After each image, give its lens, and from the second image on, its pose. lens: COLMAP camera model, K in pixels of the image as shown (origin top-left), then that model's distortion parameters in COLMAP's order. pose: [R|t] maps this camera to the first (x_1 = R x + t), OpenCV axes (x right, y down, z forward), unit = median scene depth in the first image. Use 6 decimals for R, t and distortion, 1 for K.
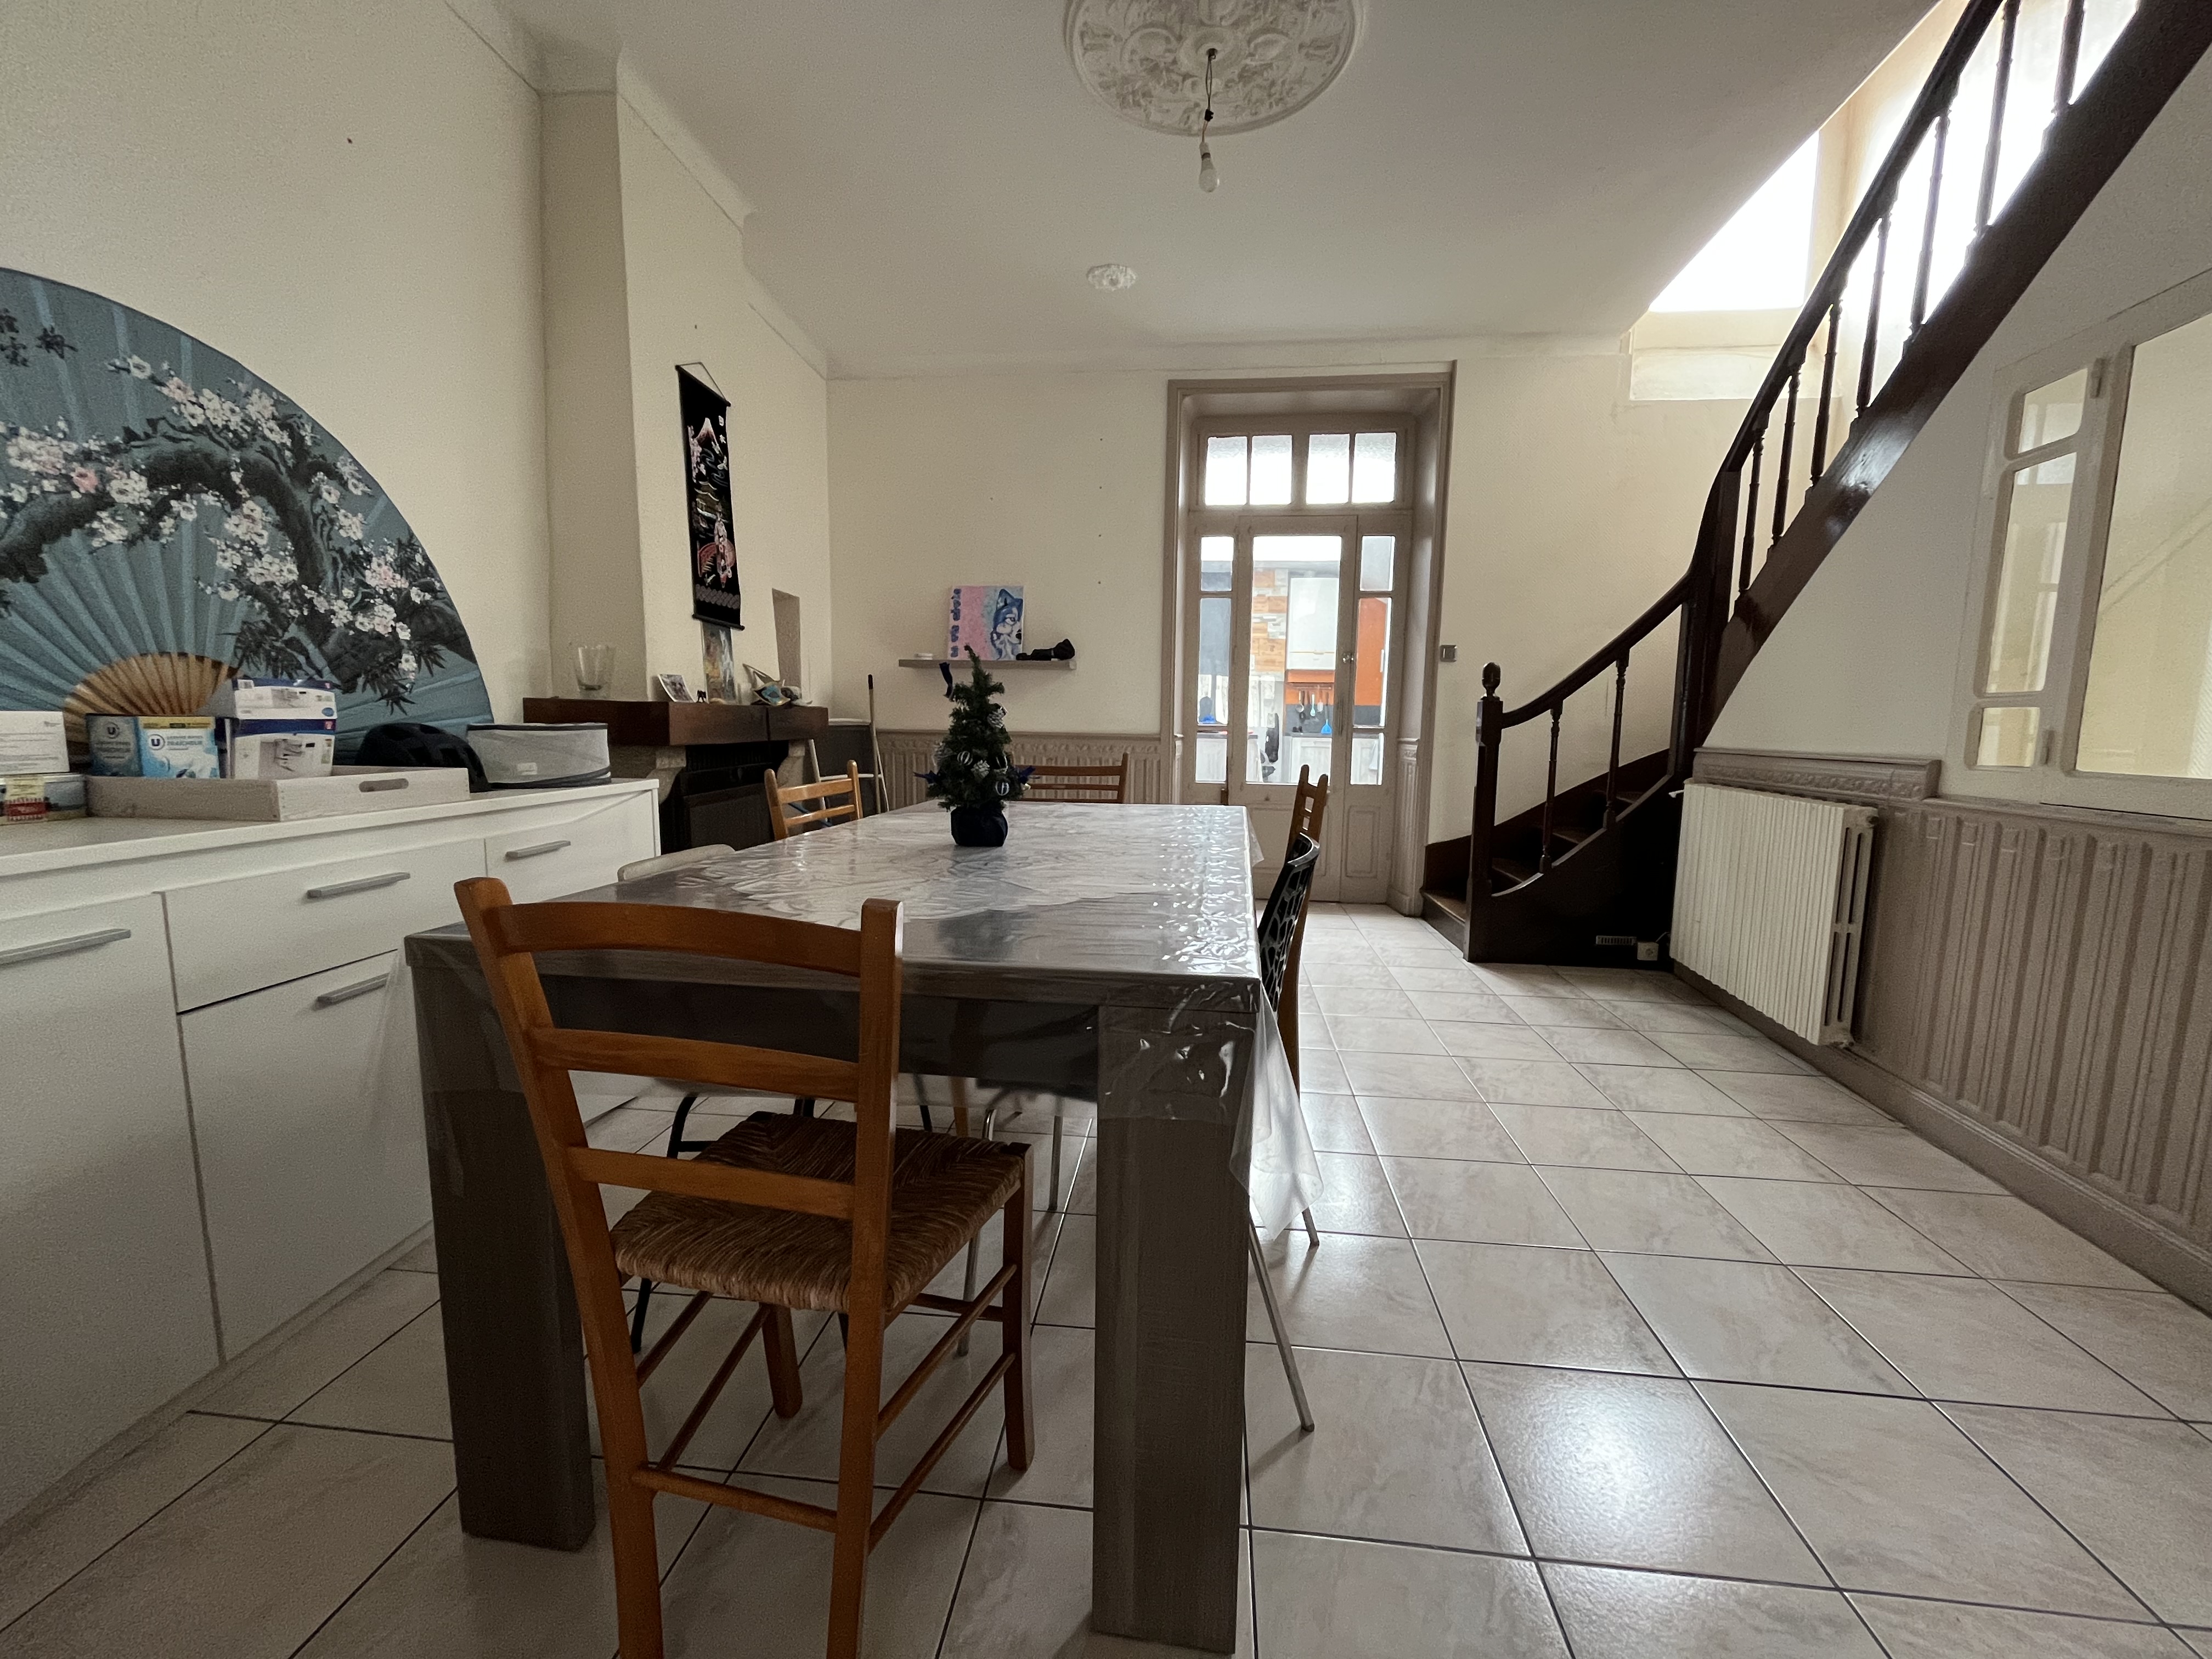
lens RADIAL K [[895.1, 0, 1105.9], [0, 895.1, 835.6], [0, 0, 1]] dist [-0.003612, 0.000119]
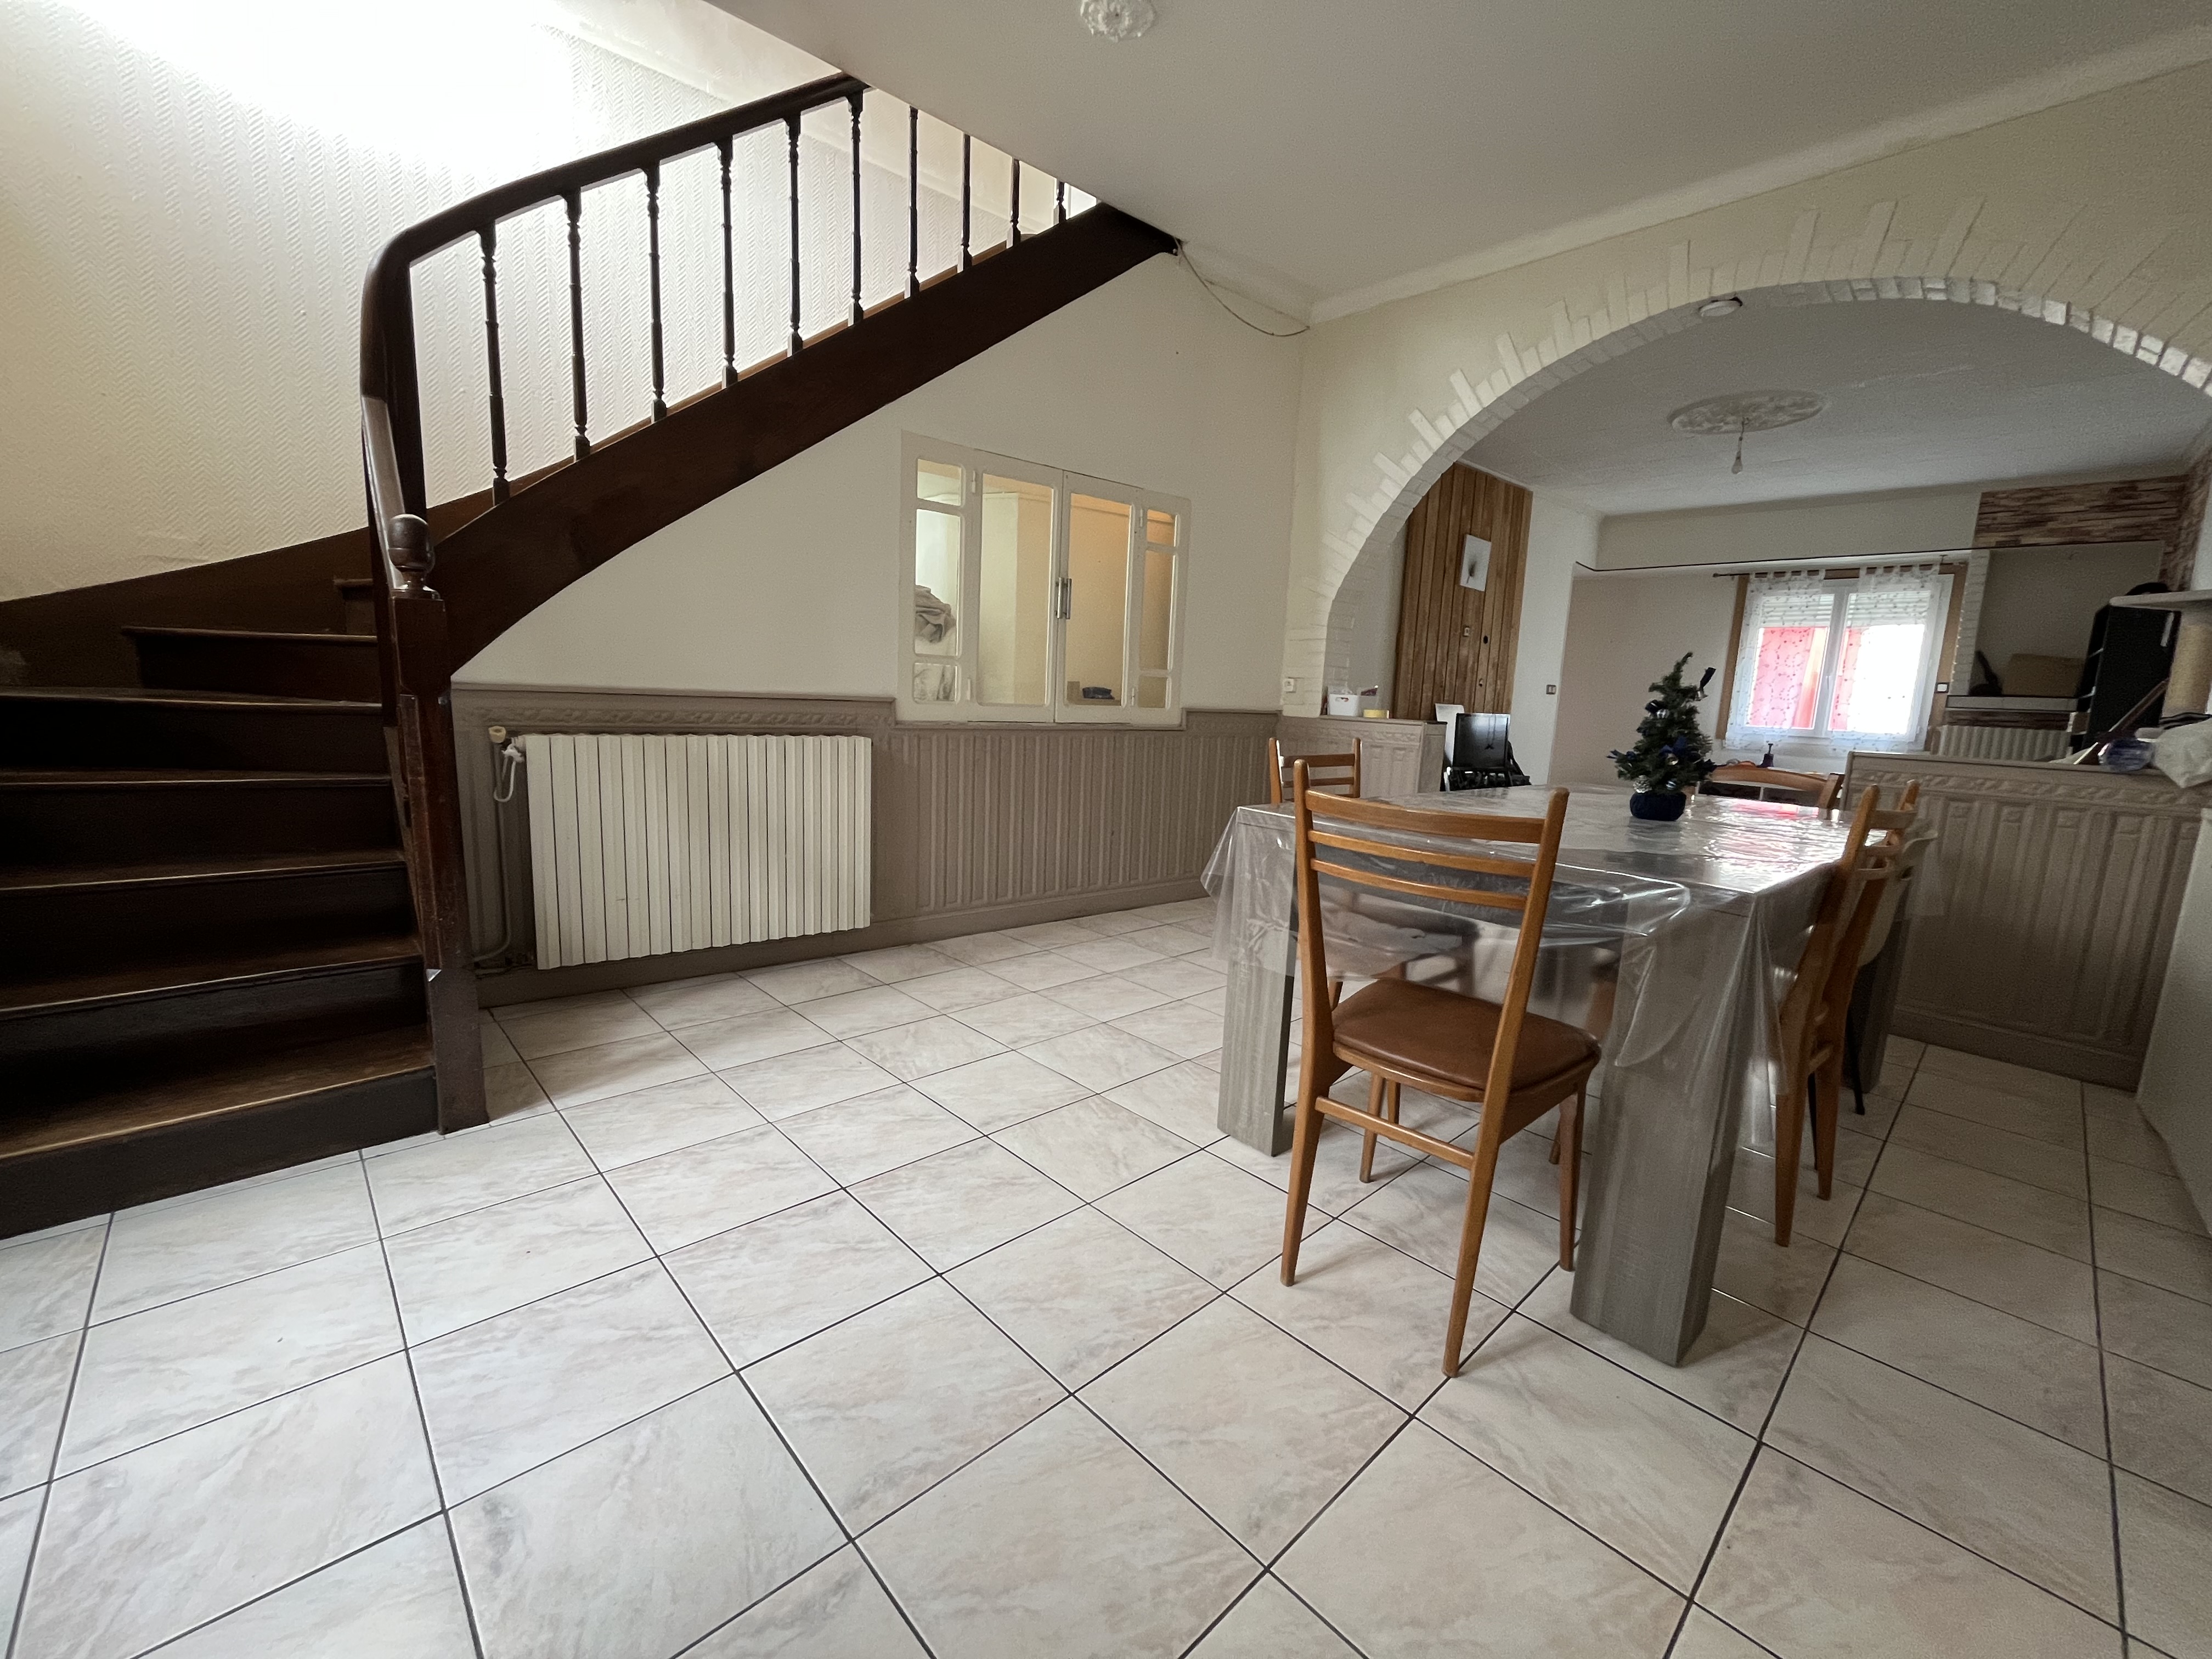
lens RADIAL K [[895.1, 0, 1108.8], [0, 895.1, 830.9], [0, 0, 1]] dist [-0.003612, 0.000119]
pose [[-0.751306, -0.148982, 0.642918, -0.189486], [0.030215, 0.965400, 0.259019, -0.159534], [-0.659262, 0.214028, -0.720809, 1.231303]]
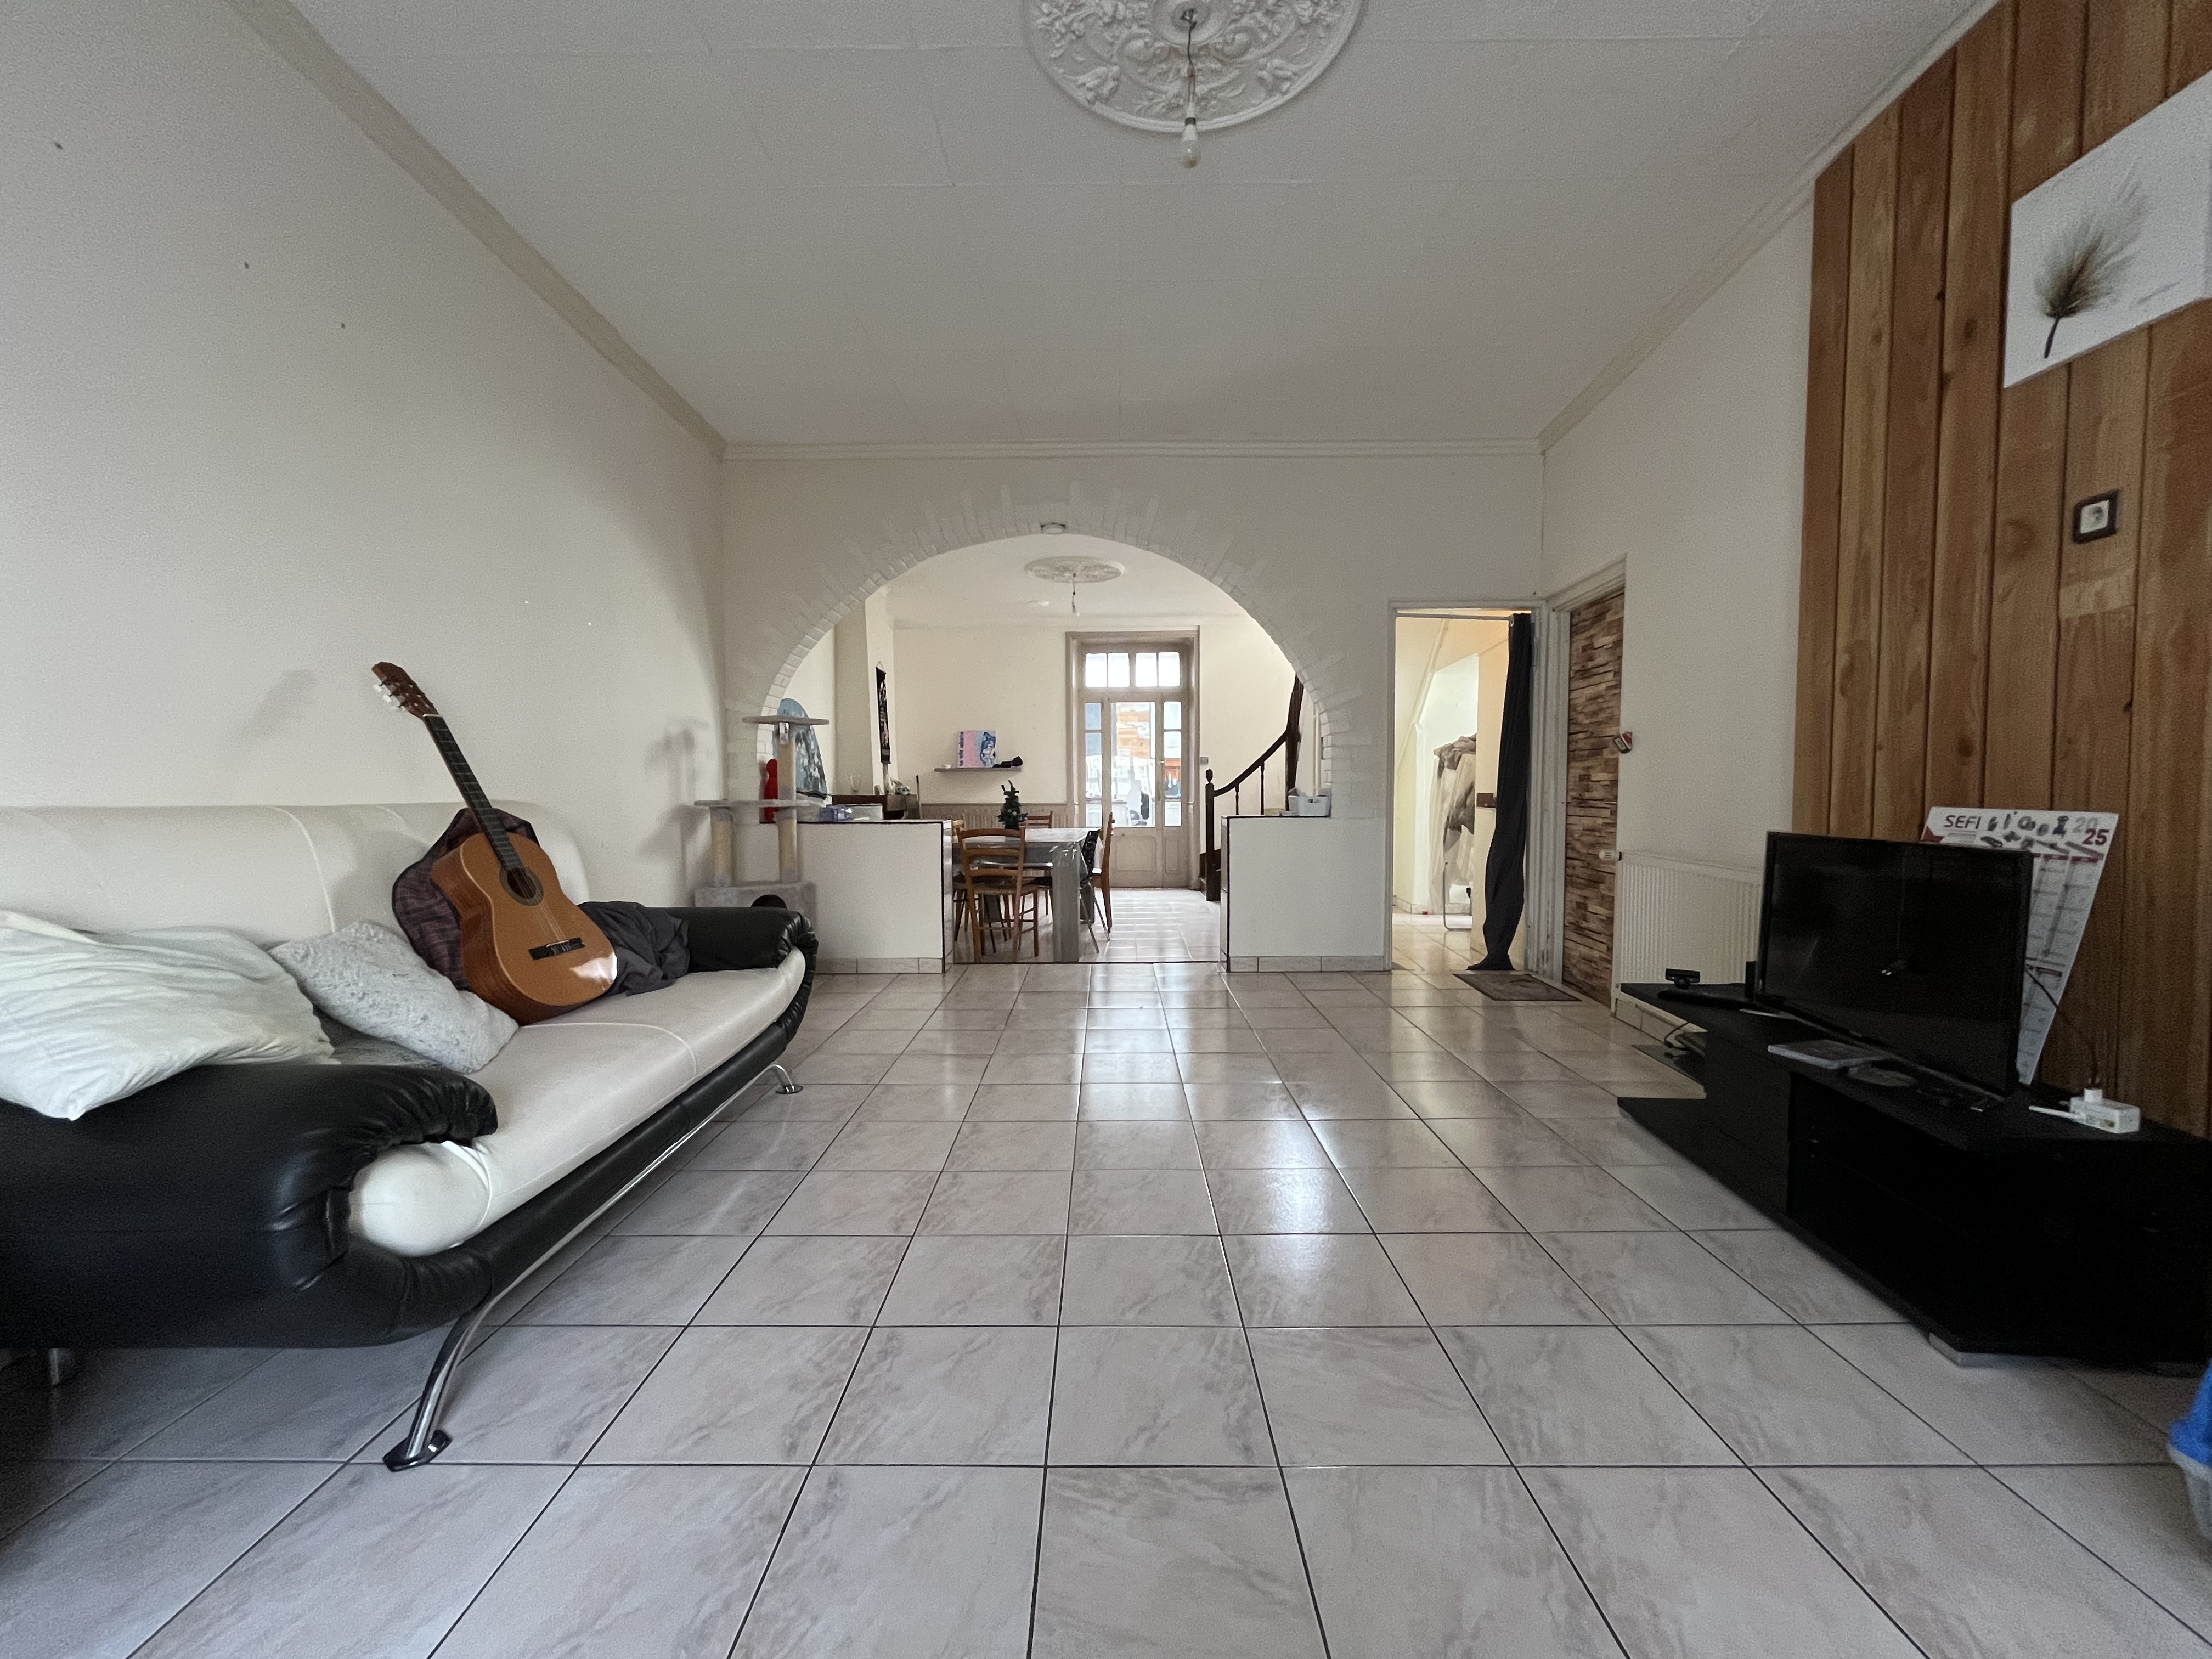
lens RADIAL K [[895.1, 0, 1108.7], [0, 895.1, 833.0], [0, 0, 1]] dist [-0.003612, 0.000119]
pose [[0.995076, -0.026370, 0.095540, -0.040330], [0.033796, 0.996461, -0.076960, 0.114750], [-0.093172, 0.079810, 0.992446, -1.020644]]
